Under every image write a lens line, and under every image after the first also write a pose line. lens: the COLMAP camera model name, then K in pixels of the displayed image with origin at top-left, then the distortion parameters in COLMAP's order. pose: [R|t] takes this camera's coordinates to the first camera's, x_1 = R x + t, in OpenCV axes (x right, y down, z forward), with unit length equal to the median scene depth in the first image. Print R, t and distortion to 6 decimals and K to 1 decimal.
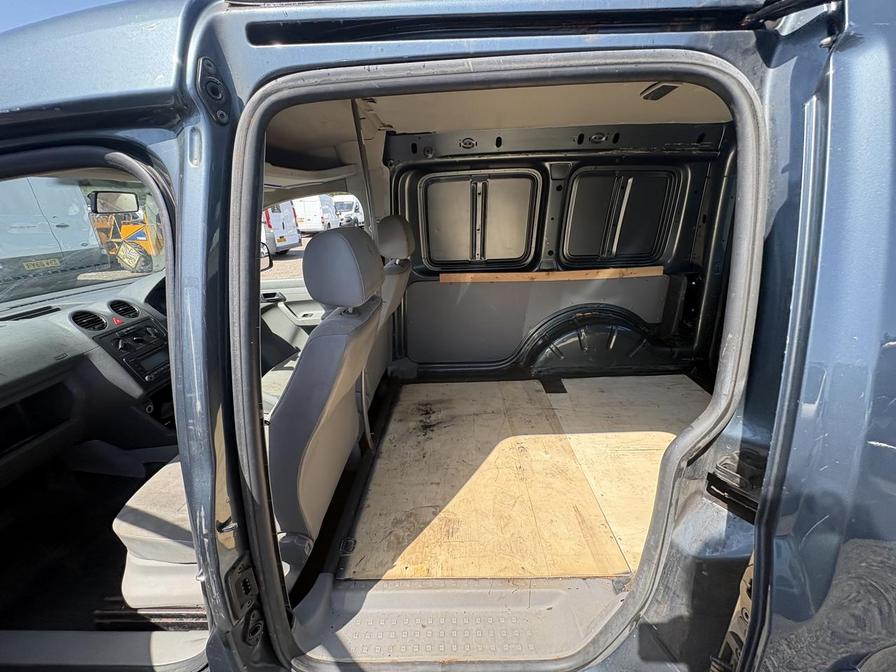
lens RADIAL K [[357.4, 0, 447.1], [0, 357.4, 335.3], [0, 0, 1]] dist [-0.002100, 0.001473]
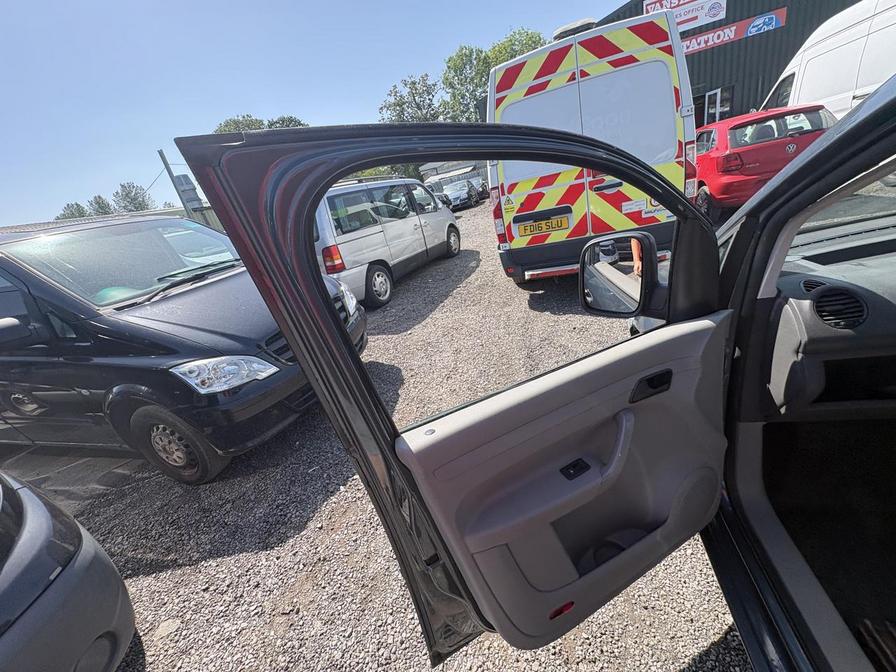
lens RADIAL K [[357.4, 0, 446.6], [0, 357.4, 336.0], [0, 0, 1]] dist [-0.002100, 0.001473]
pose [[-0.224130, 0.435032, -0.872074, -0.245434], [-0.107868, 0.878267, 0.465845, -0.054306], [0.968571, 0.198479, -0.149919, 0.046779]]
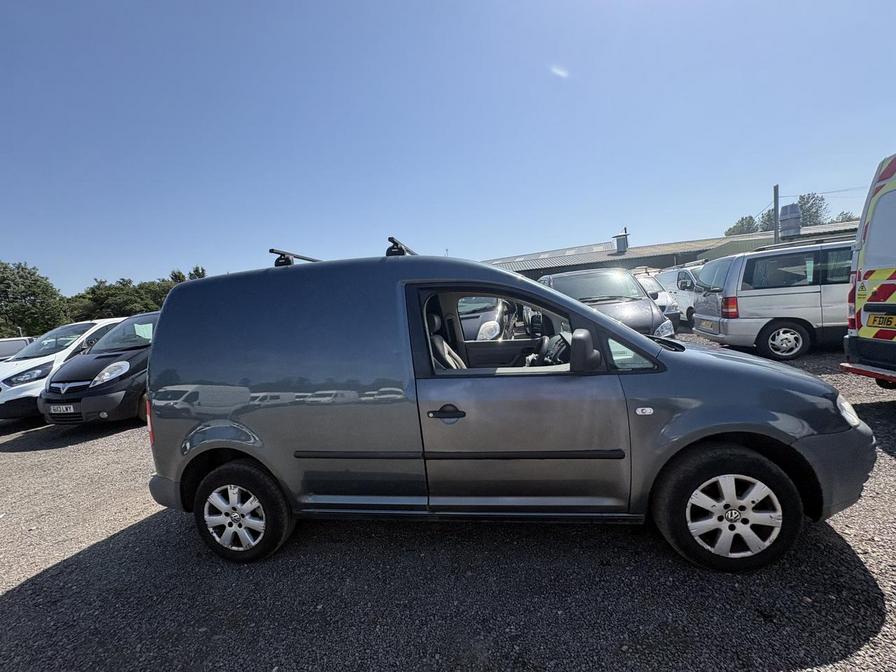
lens RADIAL K [[357.4, 0, 449.0], [0, 357.4, 335.1], [0, 0, 1]] dist [-0.002100, 0.001473]
pose [[-0.982514, 0.103350, 0.154870, -0.647392], [0.158021, 0.902764, 0.400058, -0.985804], [-0.098465, 0.417535, -0.903310, 2.821744]]
